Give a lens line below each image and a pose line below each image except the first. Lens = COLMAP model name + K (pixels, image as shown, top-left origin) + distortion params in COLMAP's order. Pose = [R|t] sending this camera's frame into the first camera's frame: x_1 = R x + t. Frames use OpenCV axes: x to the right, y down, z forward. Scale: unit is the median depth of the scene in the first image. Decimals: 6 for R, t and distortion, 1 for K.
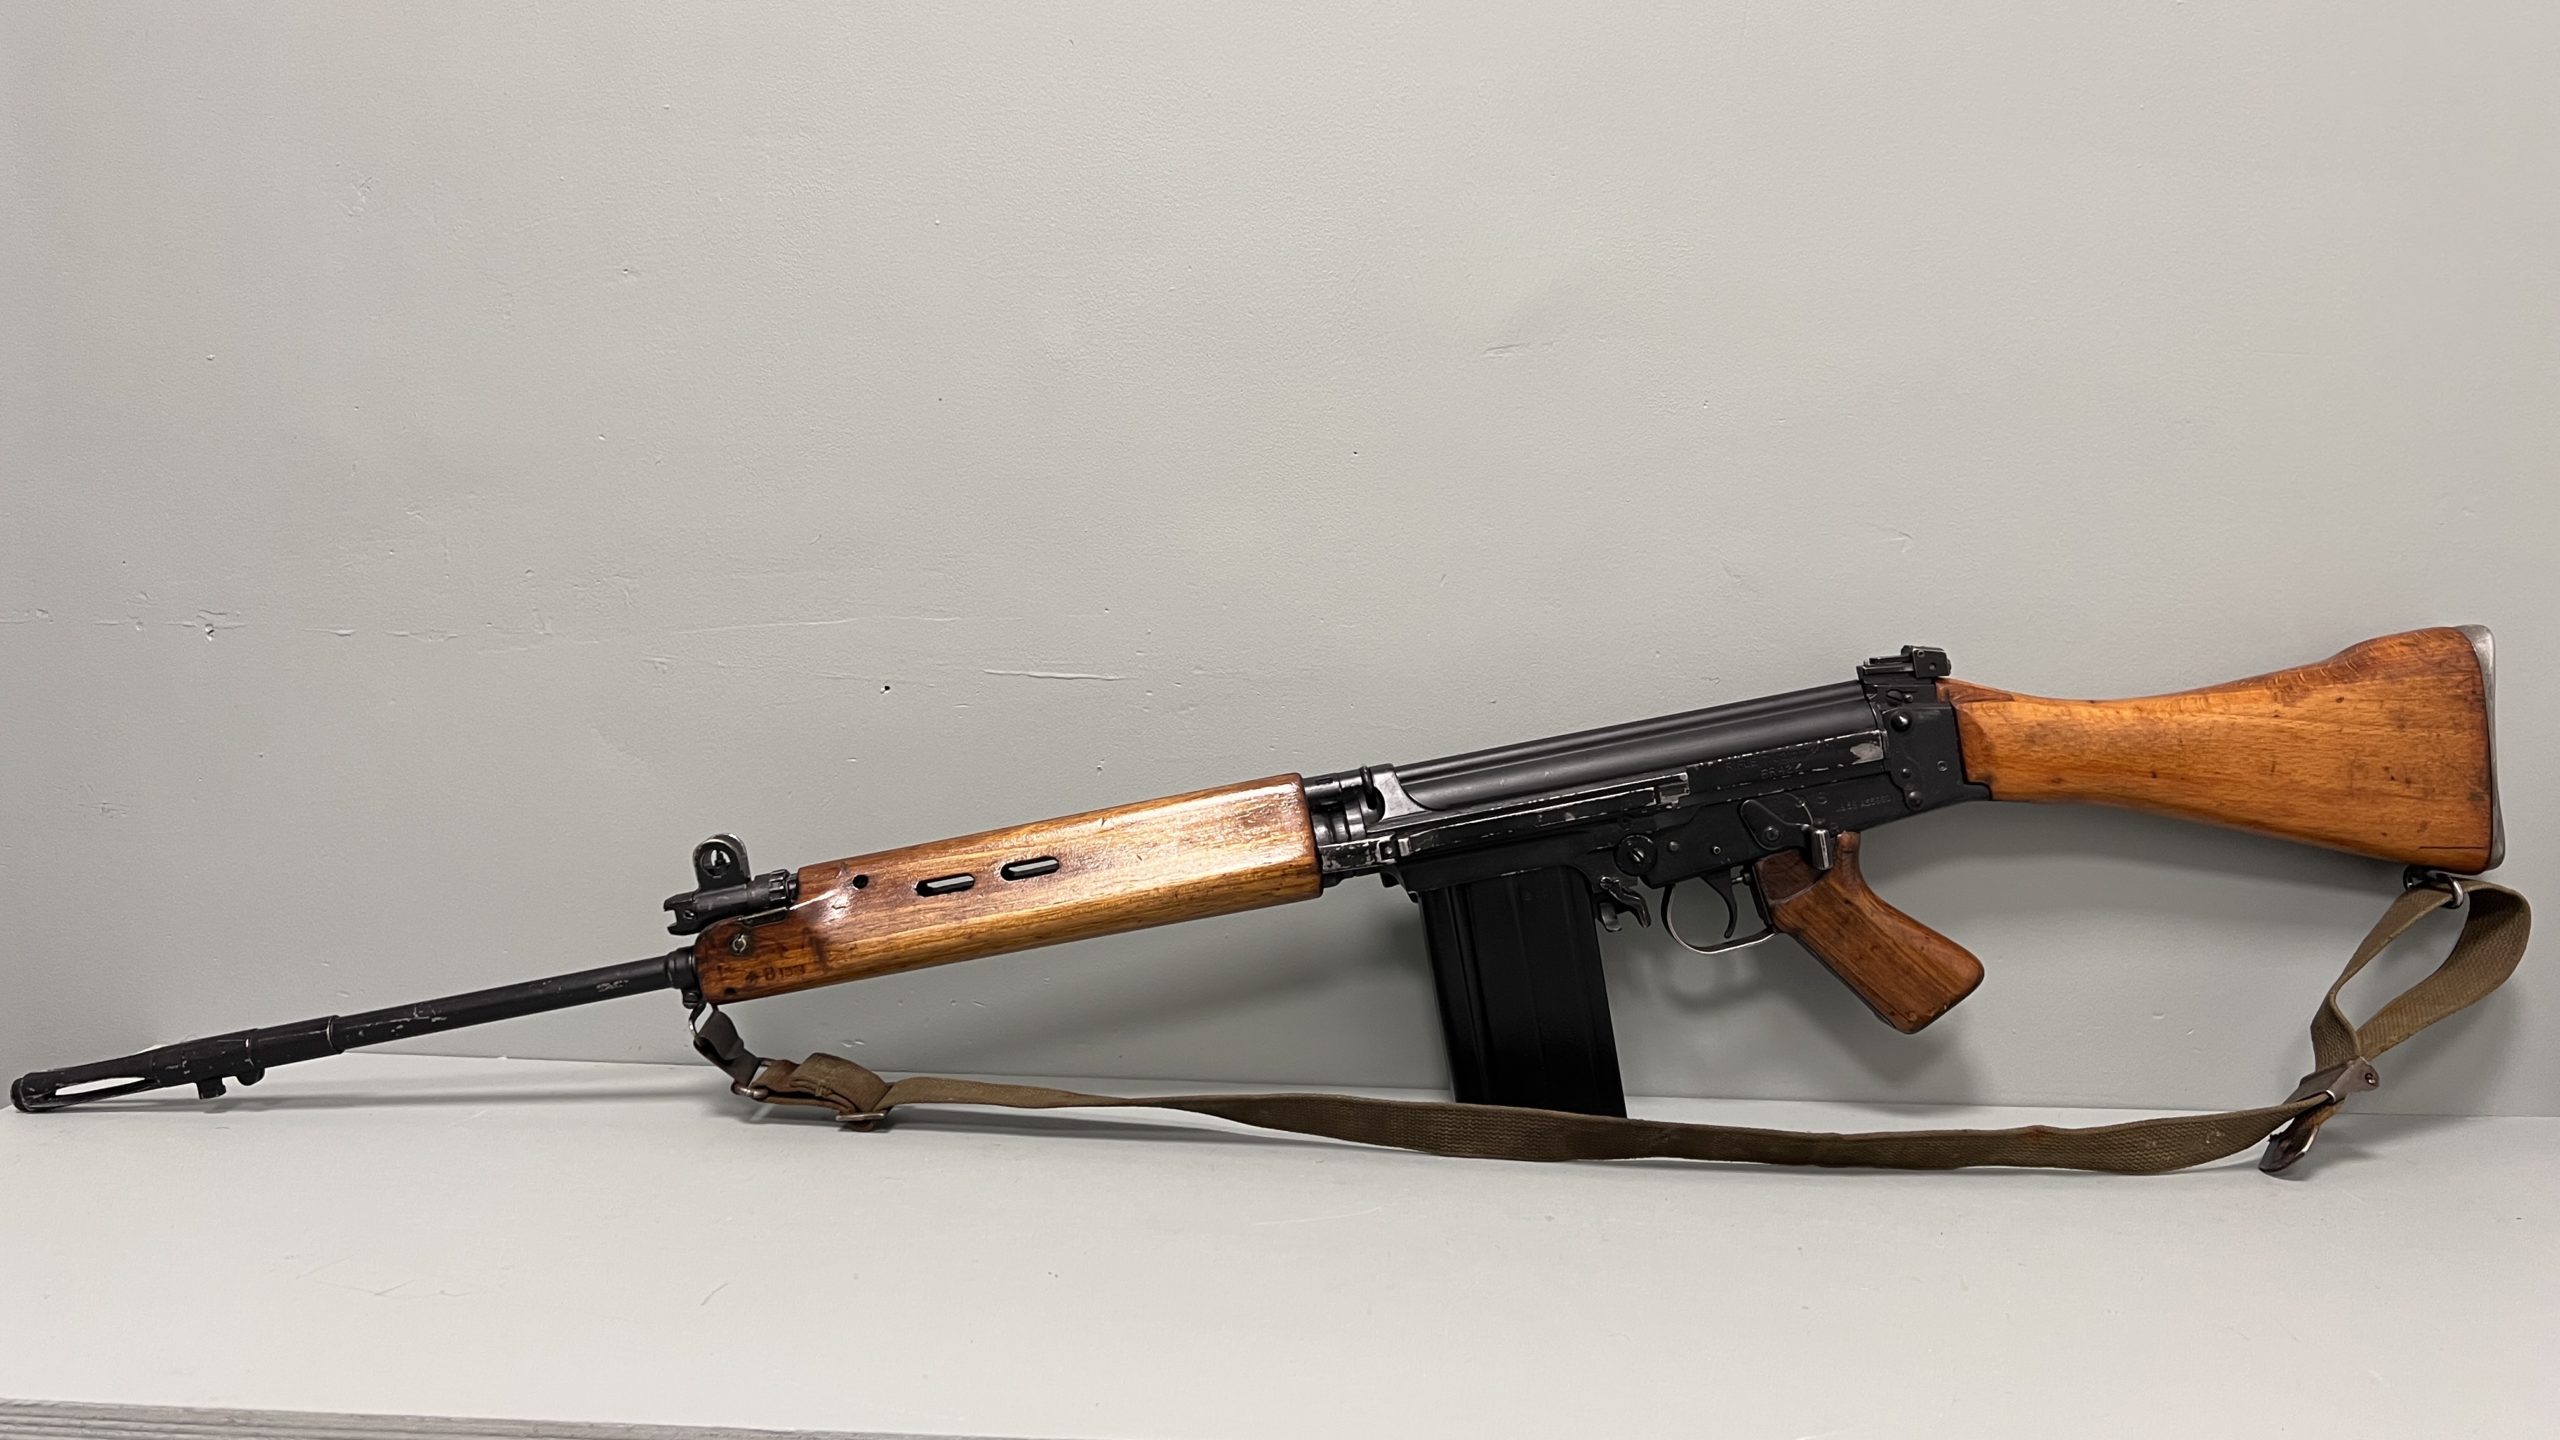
lens RADIAL K [[1895.7, 0, 1280.0], [0, 1895.7, 720.0], [0, 0, 1]] dist [0.039927, -0.070179]
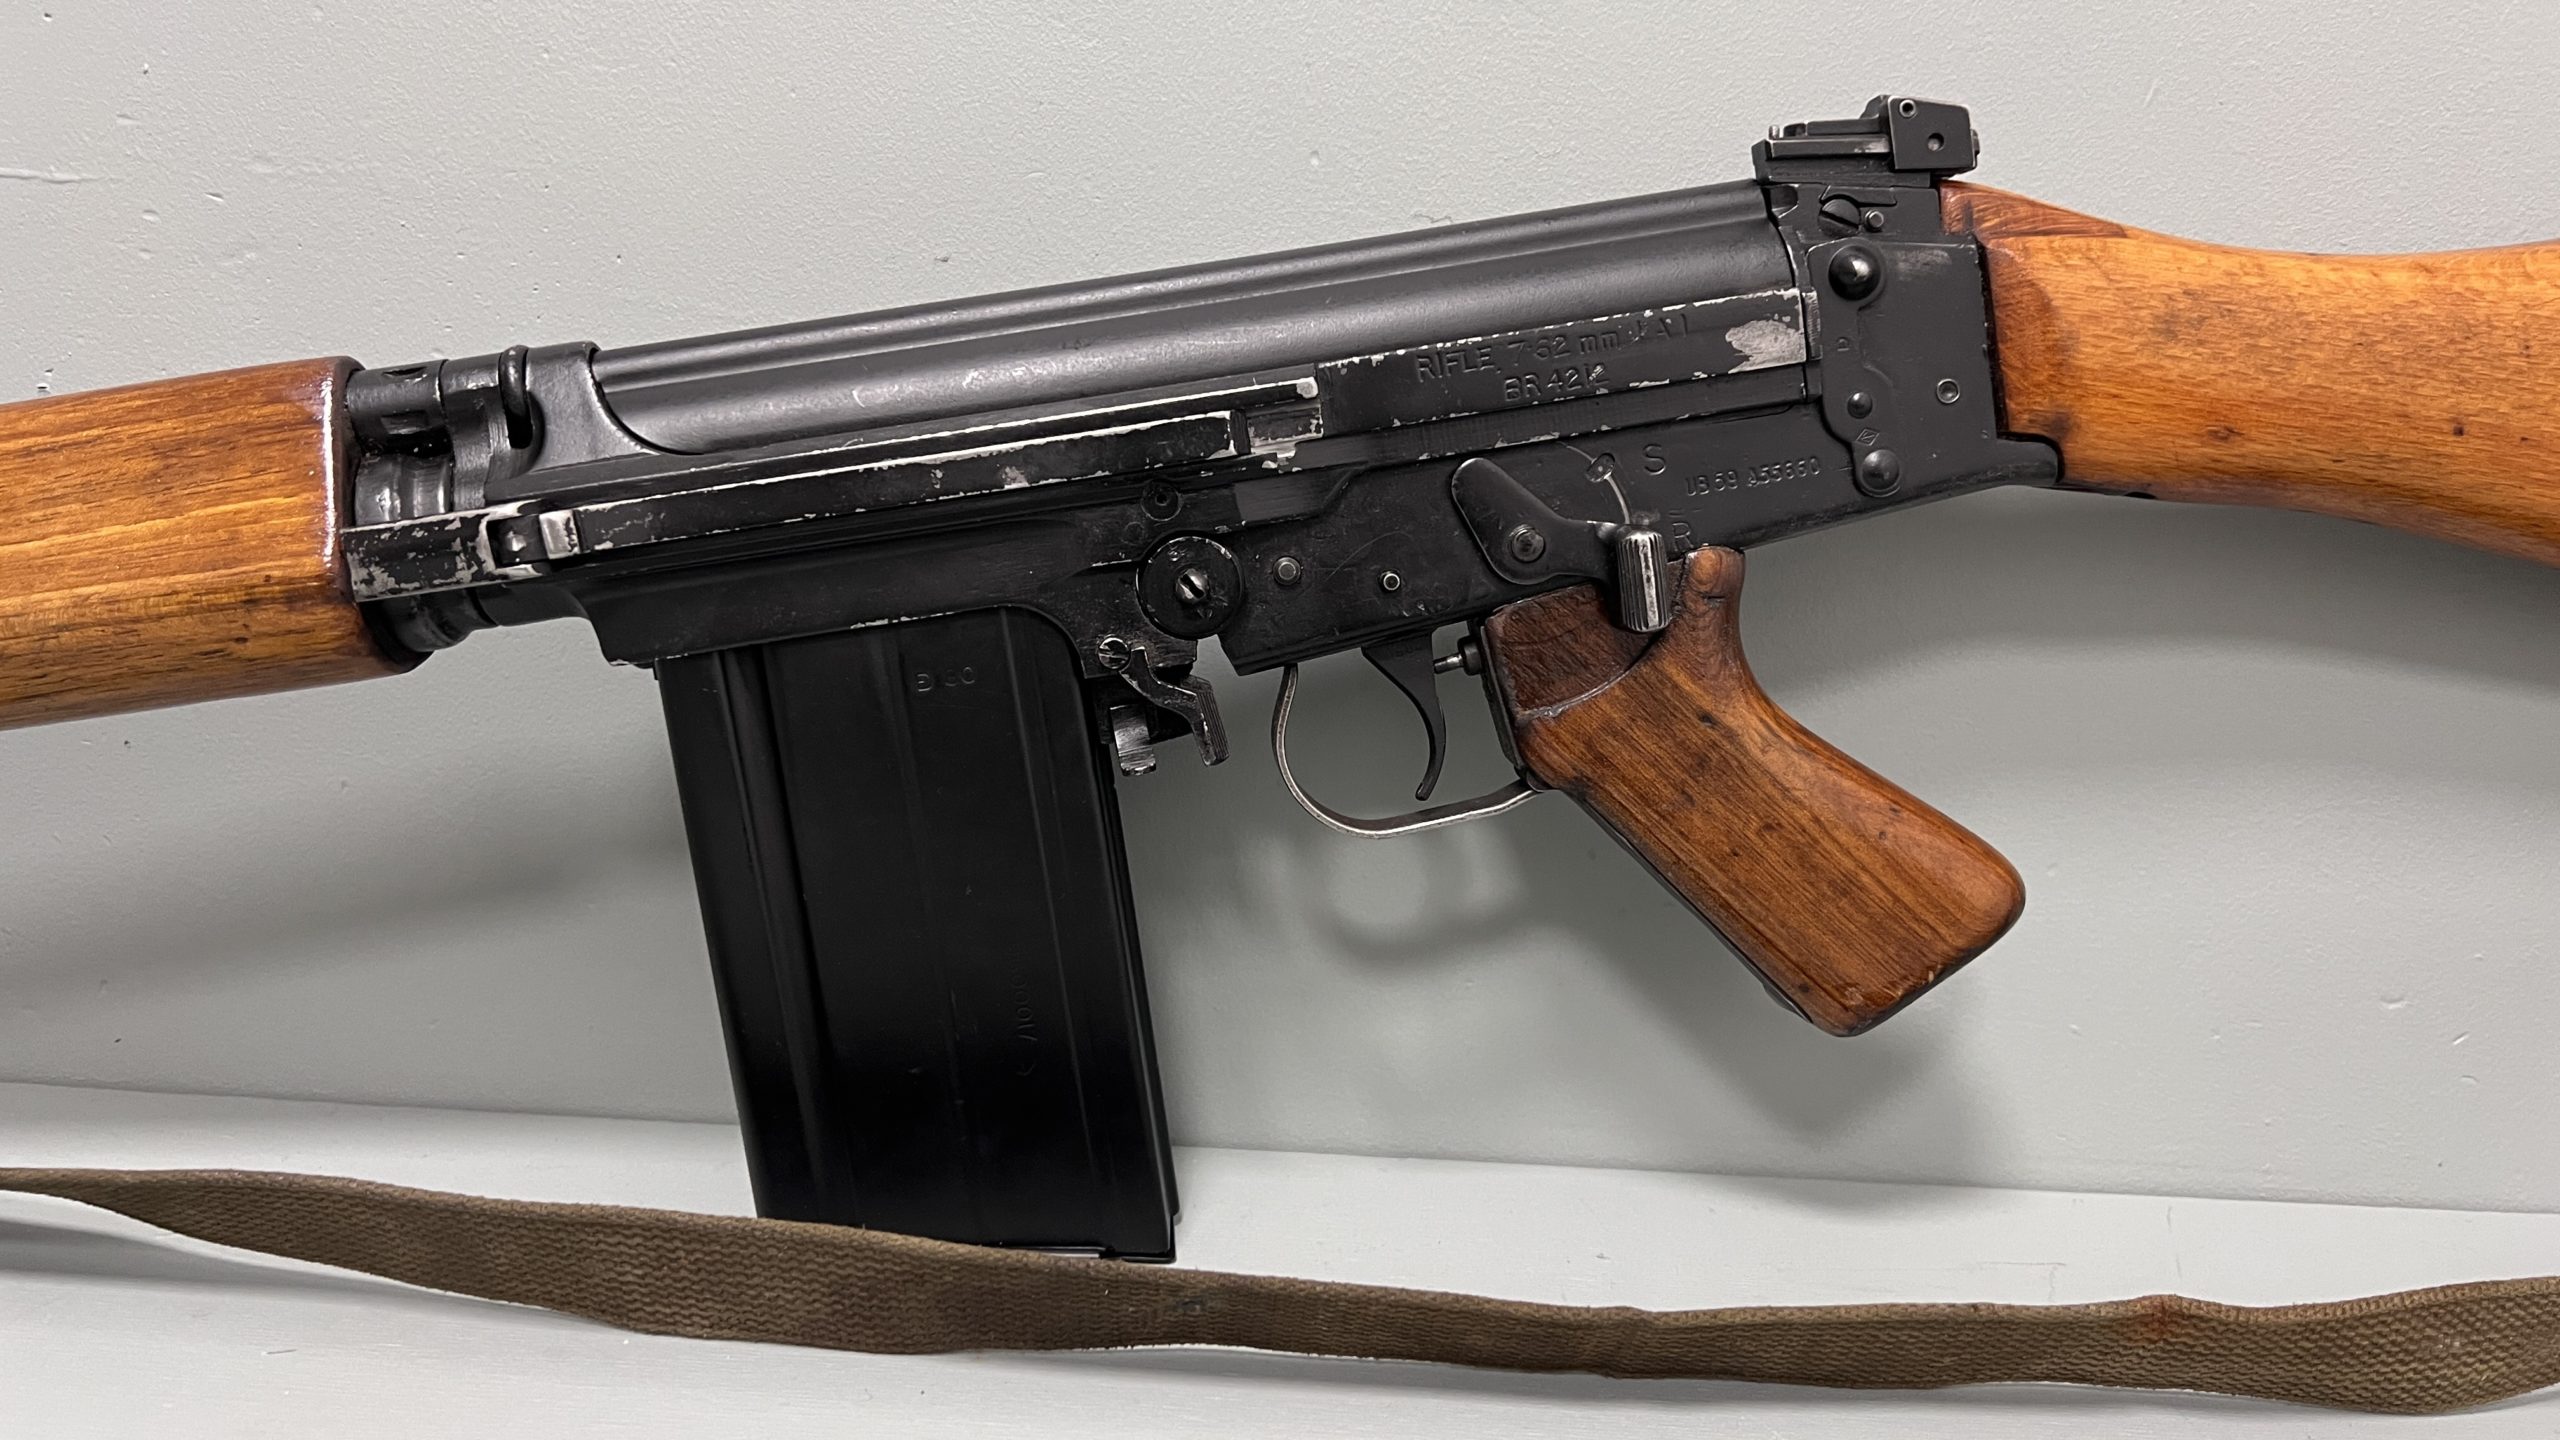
lens RADIAL K [[1992.9, 0, 1275.2], [0, 1992.9, 706.2], [0, 0, 1]] dist [0.049478, -0.068375]
pose [[0.999337, 0.026239, 0.025254, 0.193865], [-0.027187, 0.998909, 0.037971, 0.079334], [-0.024230, -0.038633, 0.998960, 0.569440]]
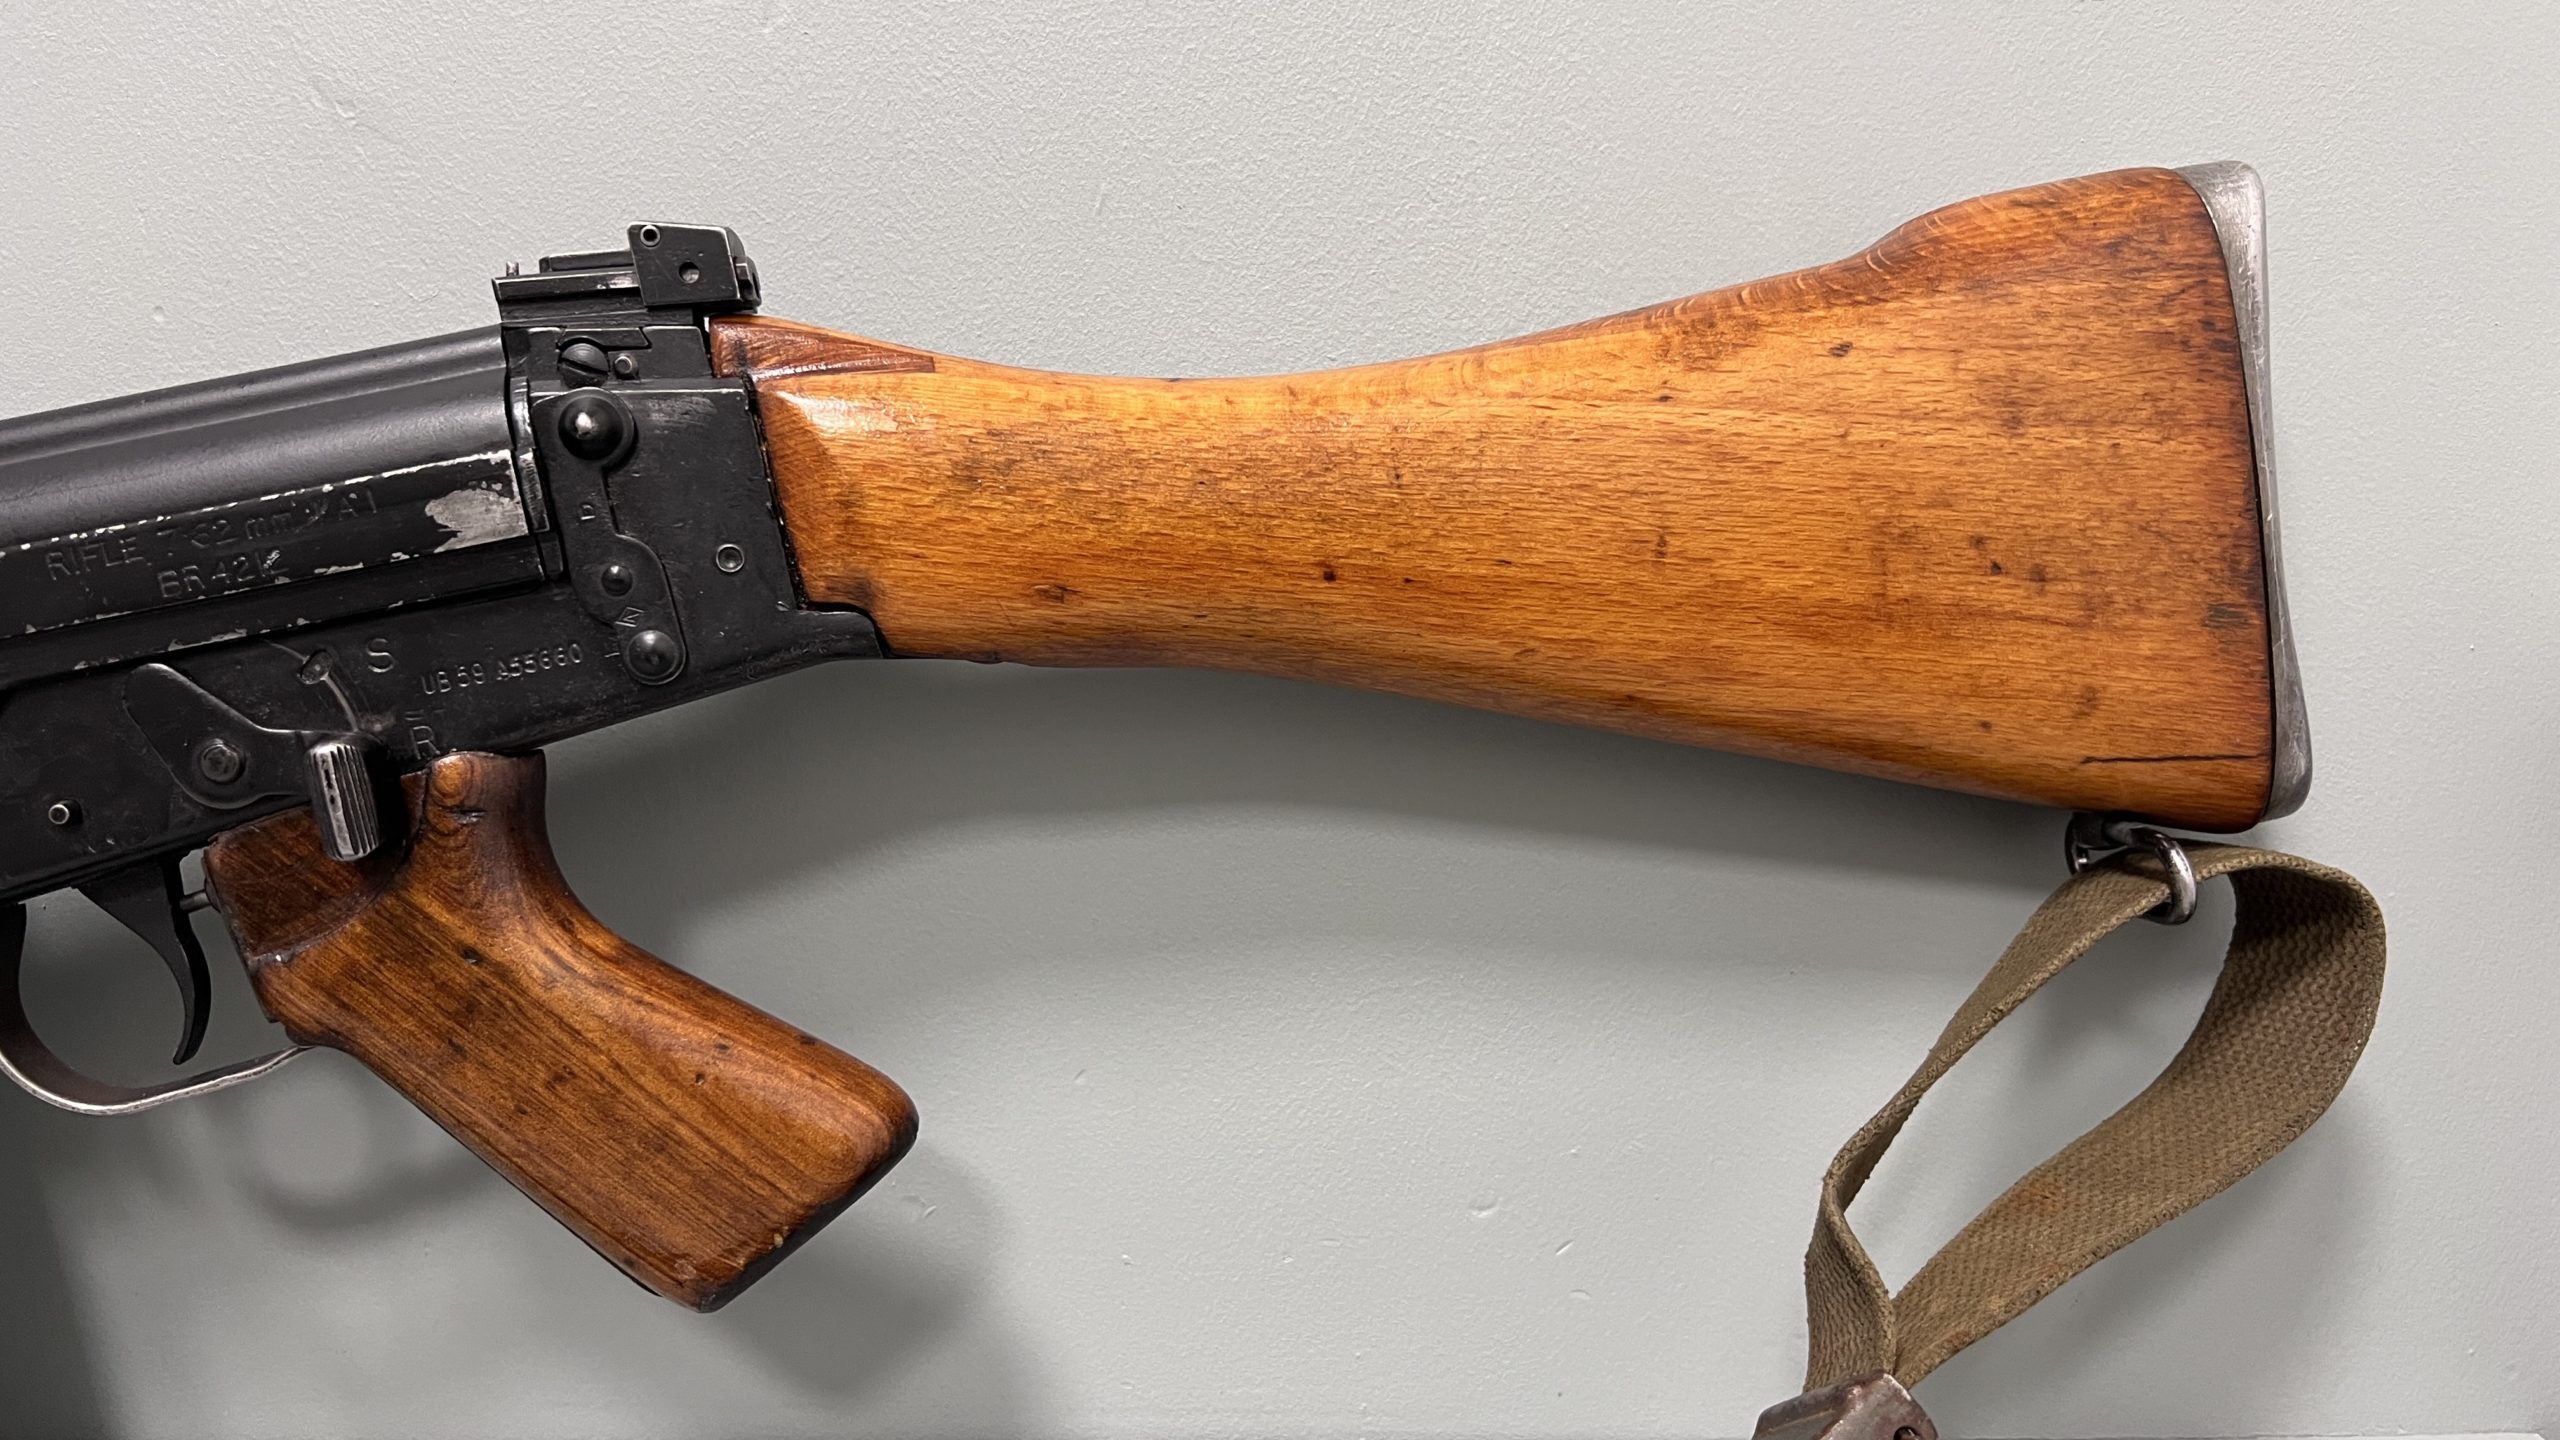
lens RADIAL K [[2028.7, 0, 1219.2], [0, 2028.7, 723.6], [0, 0, 1]] dist [0.067404, -0.183482]
pose [[0.999130, -0.023334, 0.034579, 0.423670], [0.023461, 0.999719, -0.003297, 0.058046], [-0.034492, 0.004106, 0.999397, 0.619848]]
